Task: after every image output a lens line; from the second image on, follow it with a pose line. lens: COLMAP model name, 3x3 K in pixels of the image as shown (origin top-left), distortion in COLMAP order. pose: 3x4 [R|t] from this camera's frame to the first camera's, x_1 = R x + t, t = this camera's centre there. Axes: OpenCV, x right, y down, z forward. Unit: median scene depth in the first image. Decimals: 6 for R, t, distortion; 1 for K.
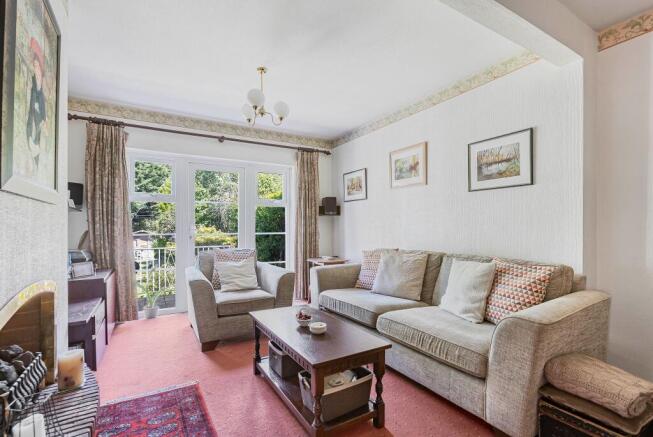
lens RADIAL K [[301.2, 0, 326.2], [0, 301.2, 230.3], [0, 0, 1]] dist [-0.000323, 0.001329]
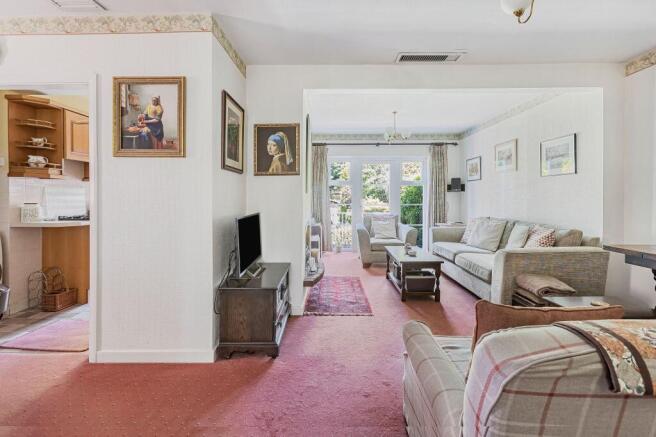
lens RADIAL K [[302.6, 0, 326.9], [0, 302.6, 198.6], [0, 0, 1]] dist [-0.000323, 0.001329]
pose [[0.849191, 0.003959, -0.528070, 0.326362], [-0.005750, 0.999982, -0.001749, -0.018965], [0.528054, 0.004522, 0.849199, -0.601863]]
